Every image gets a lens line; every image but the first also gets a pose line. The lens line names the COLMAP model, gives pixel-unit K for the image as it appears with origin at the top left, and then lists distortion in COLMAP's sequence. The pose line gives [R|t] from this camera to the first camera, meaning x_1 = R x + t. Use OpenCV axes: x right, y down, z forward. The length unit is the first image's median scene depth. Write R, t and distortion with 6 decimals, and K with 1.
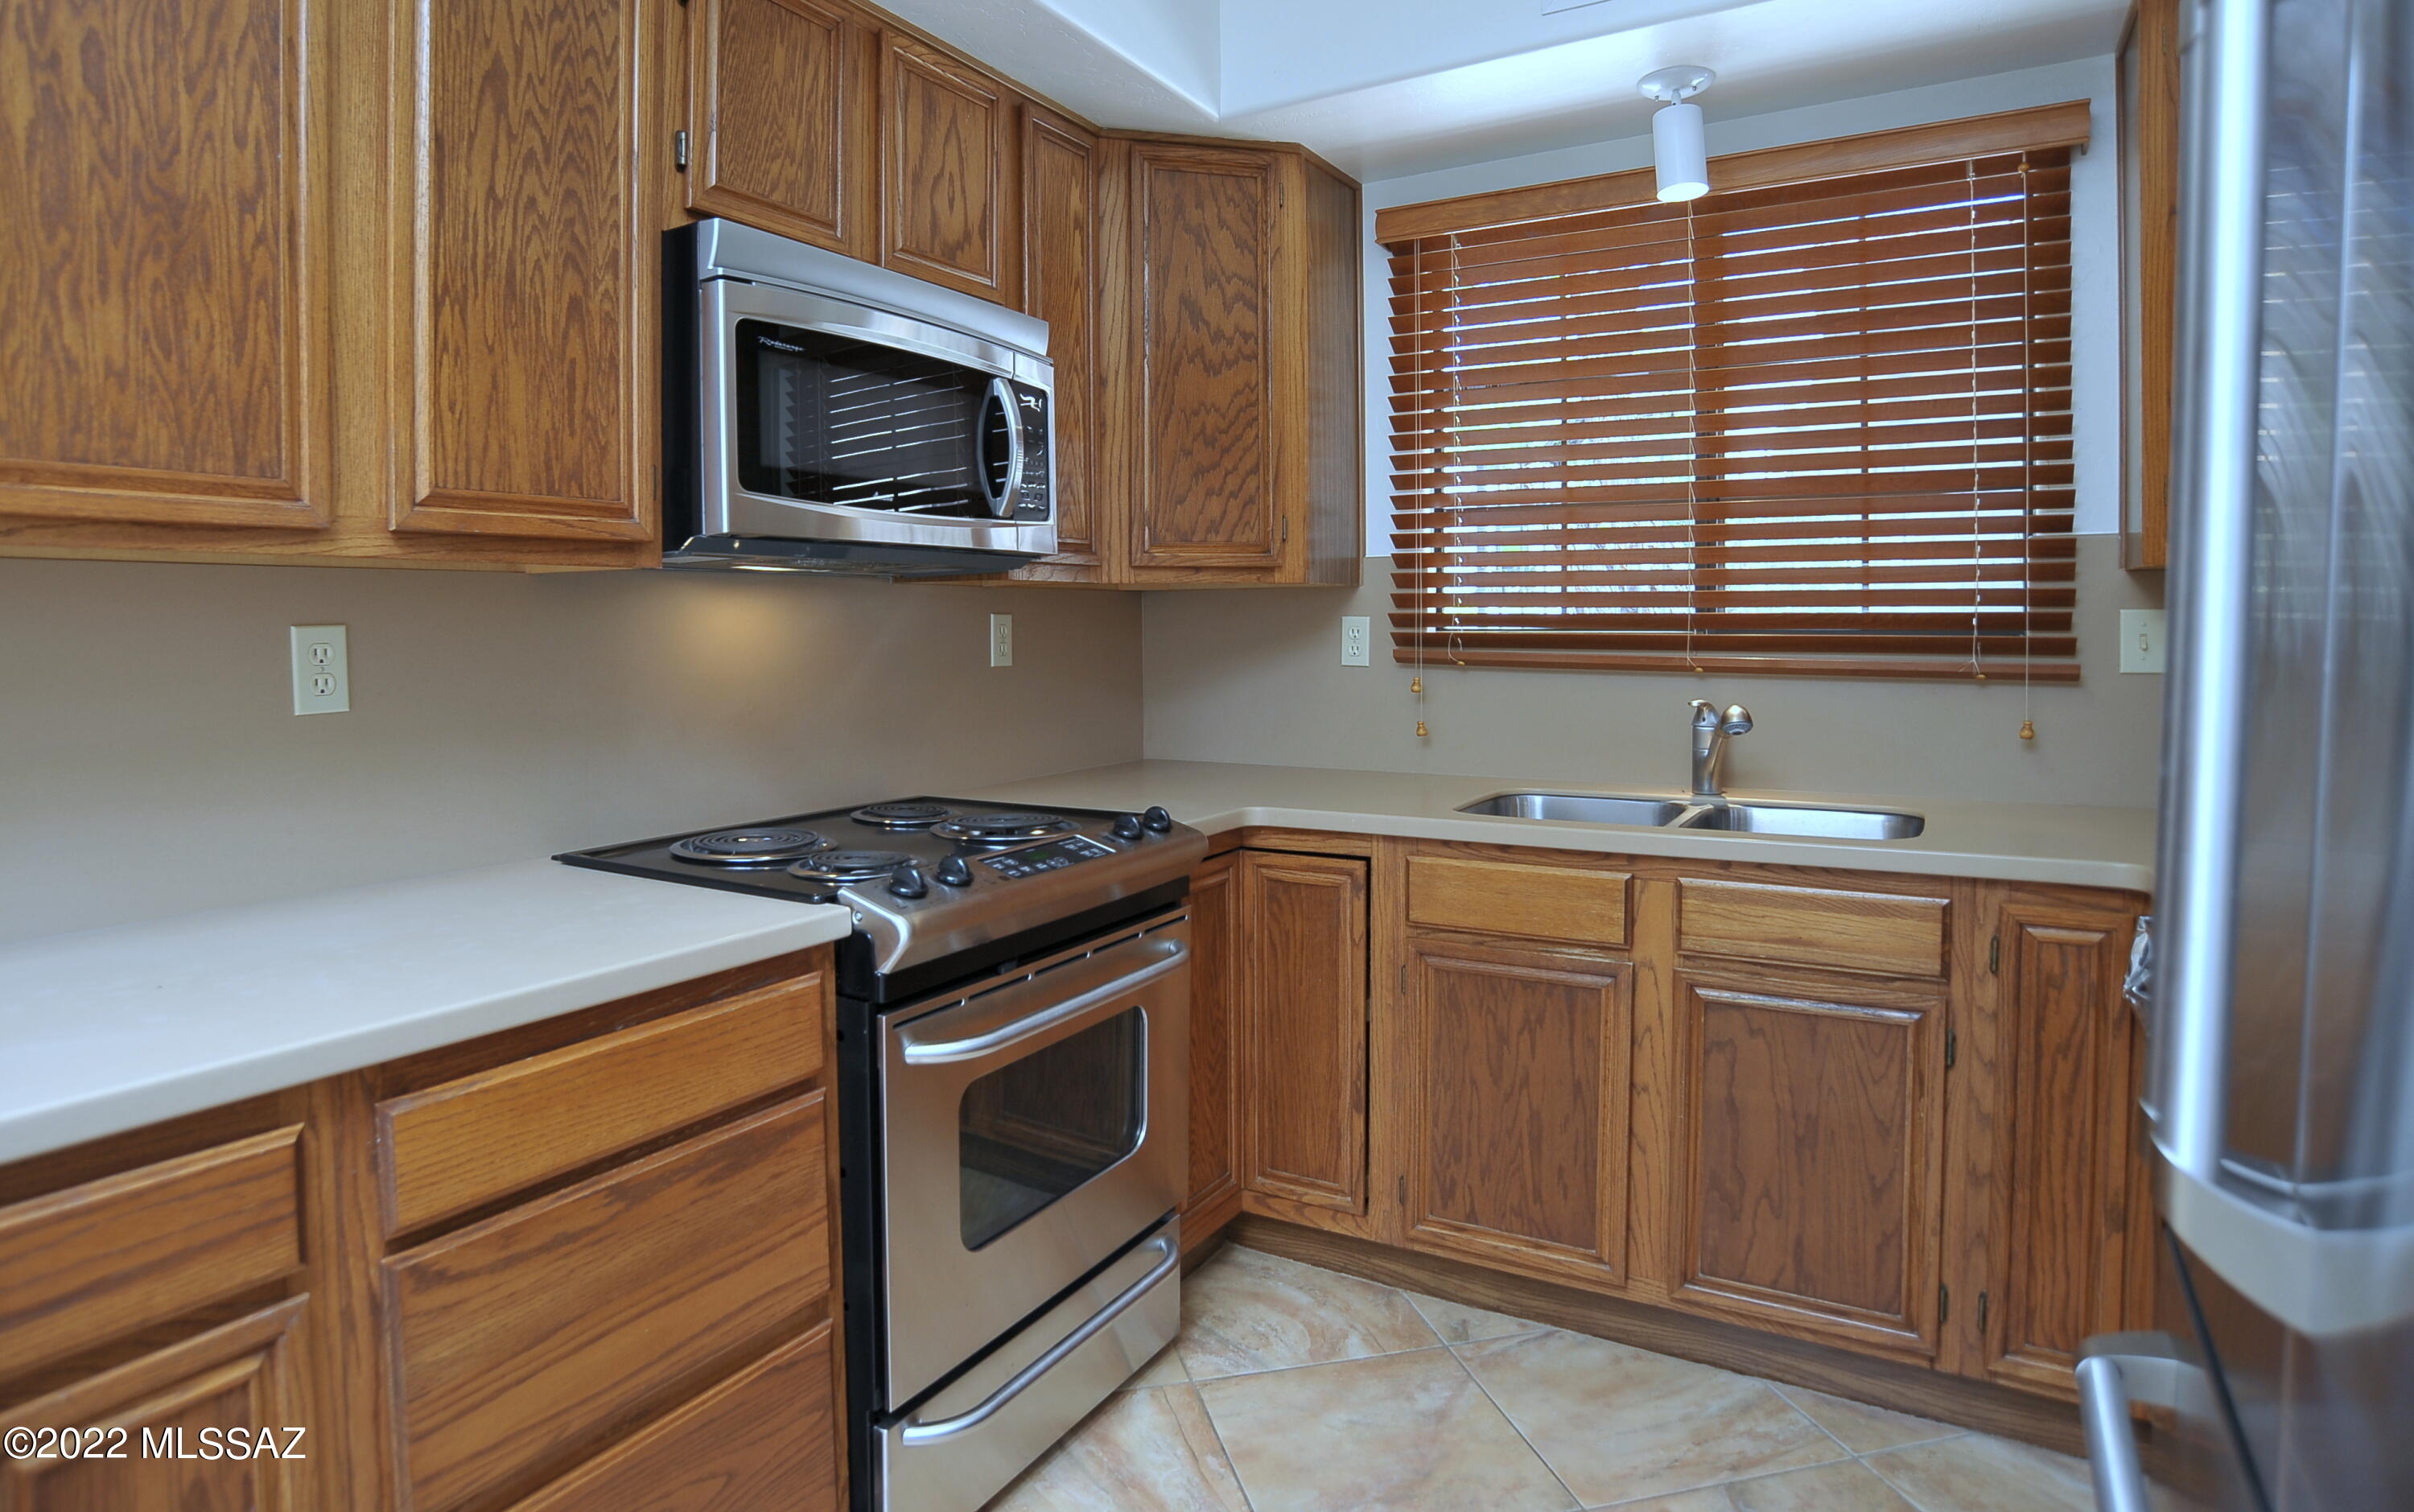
lens RADIAL K [[1345.3, 0, 1143.1], [0, 1345.3, 659.8], [0, 0, 1]] dist [-0.107447, 0.056318]
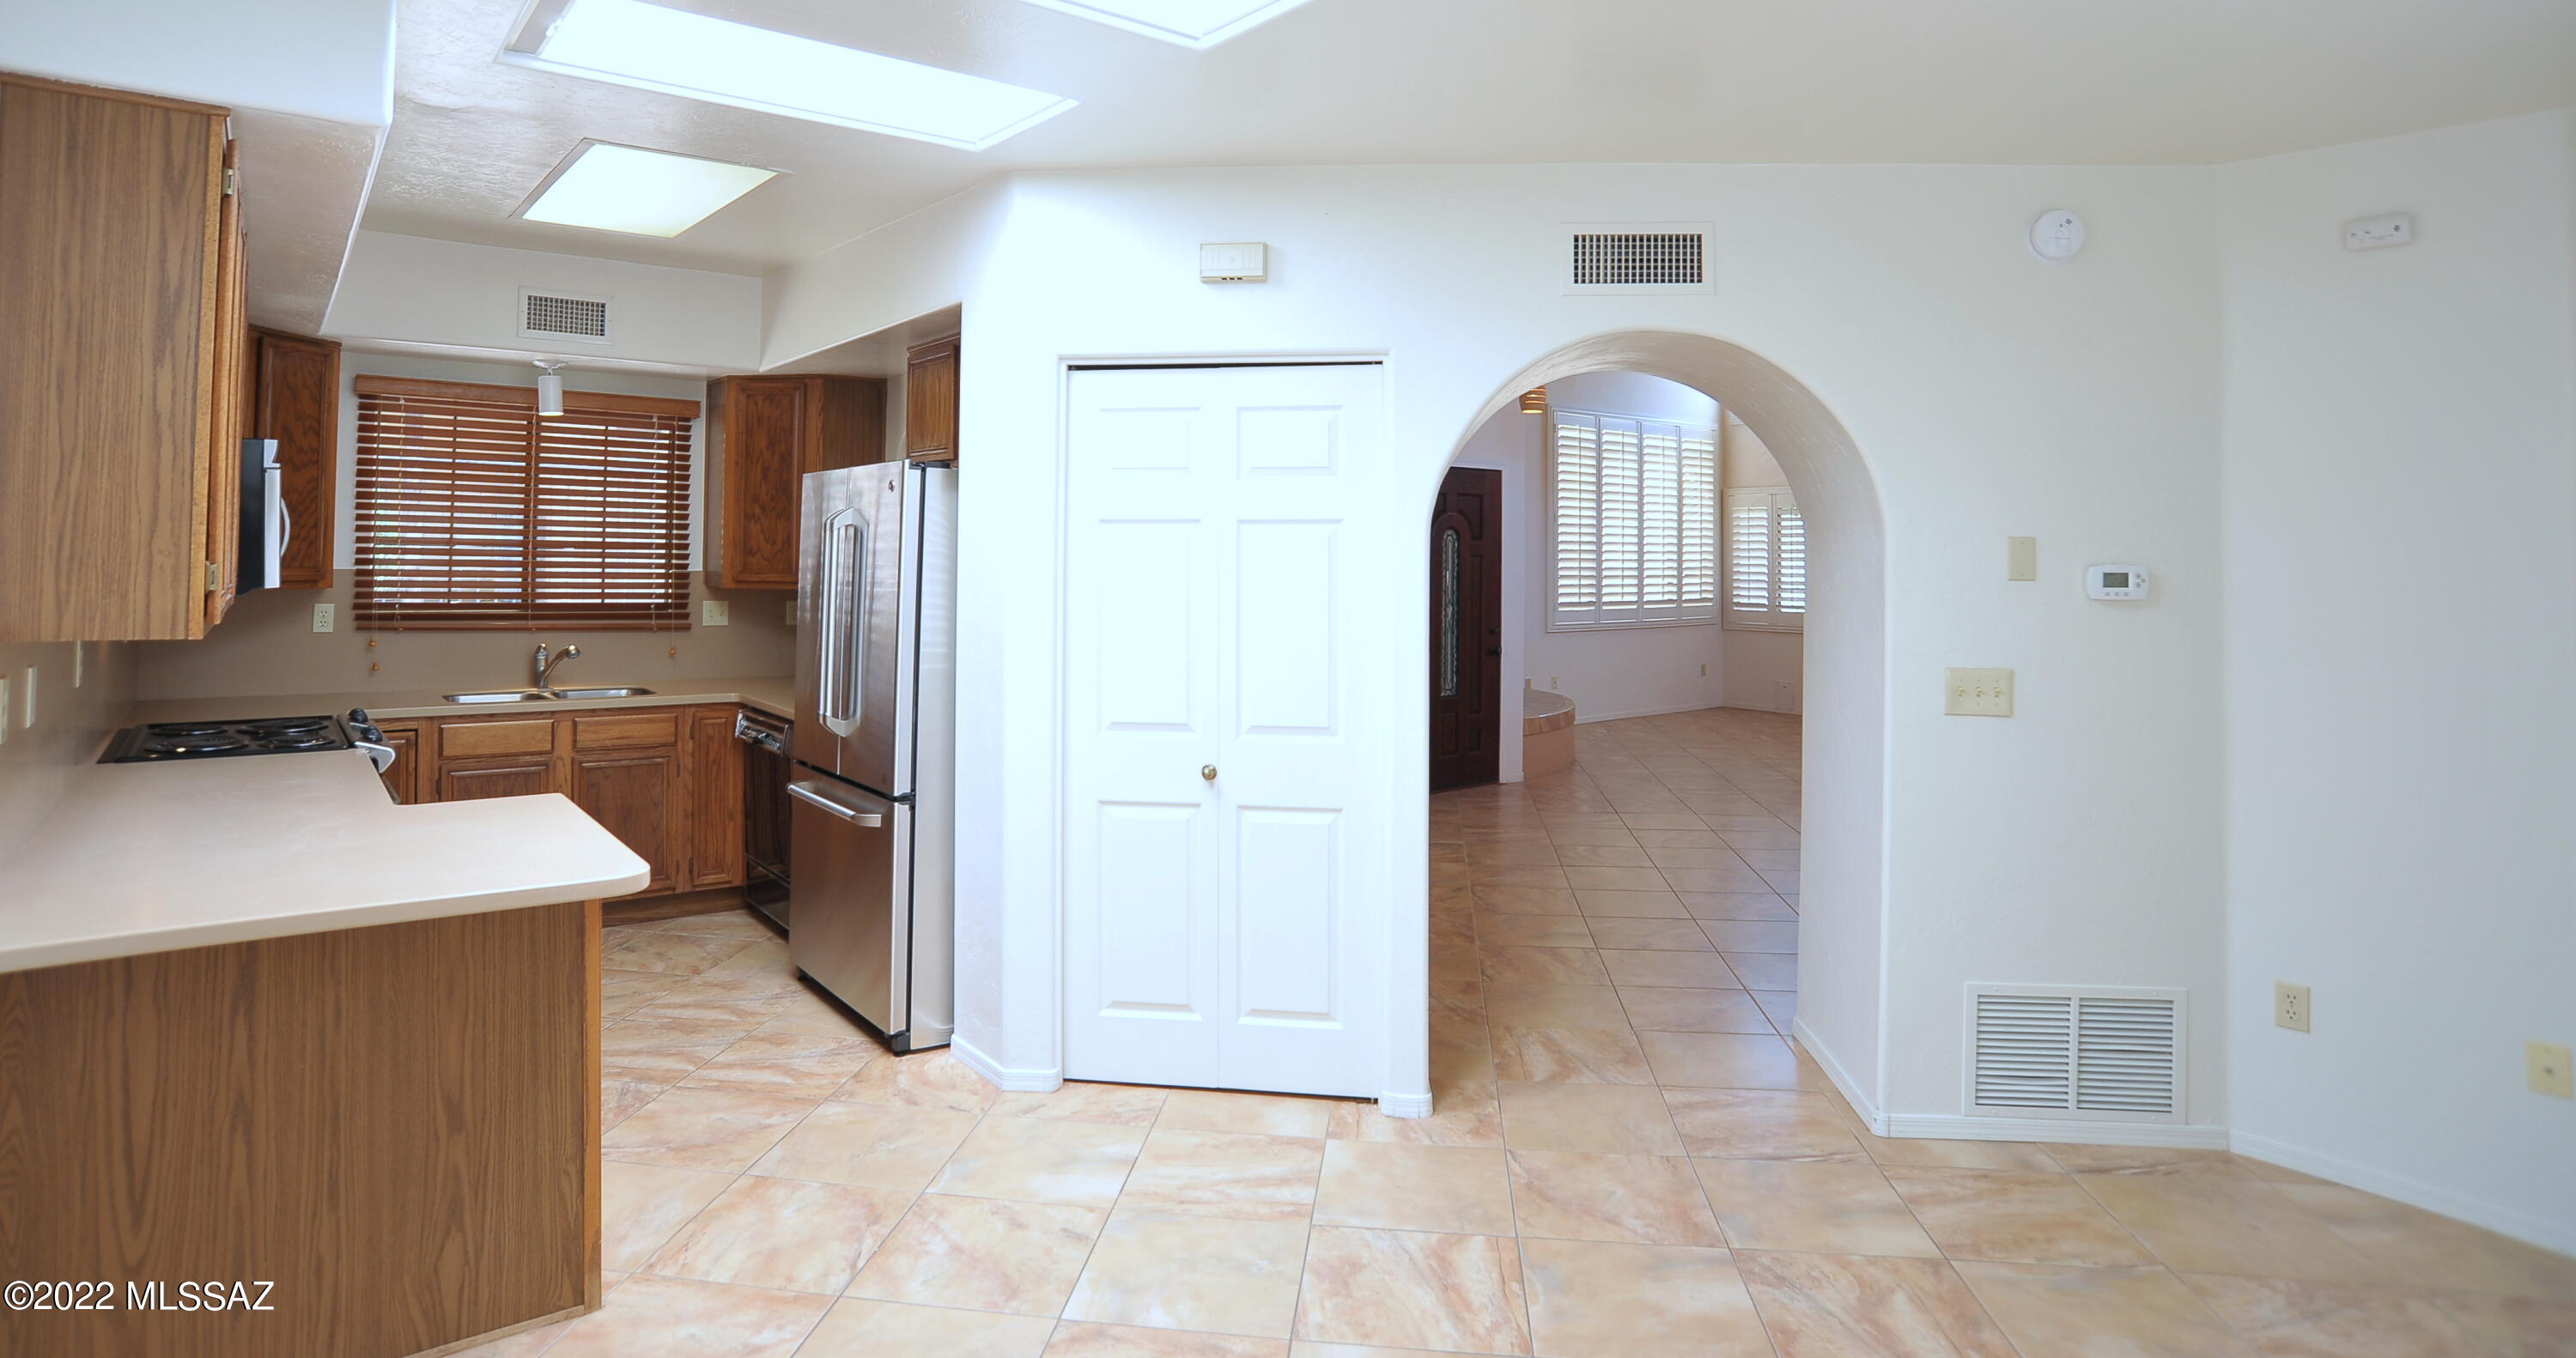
lens RADIAL K [[1331.6, 0, 1245.7], [0, 1331.6, 521.2], [0, 0, 1]] dist [-0.109312, 0.053664]
pose [[0.347349, 0.036897, 0.937010, -1.323569], [0.012100, 0.998966, -0.043822, -0.071480], [-0.937658, 0.026560, 0.346544, -0.922070]]
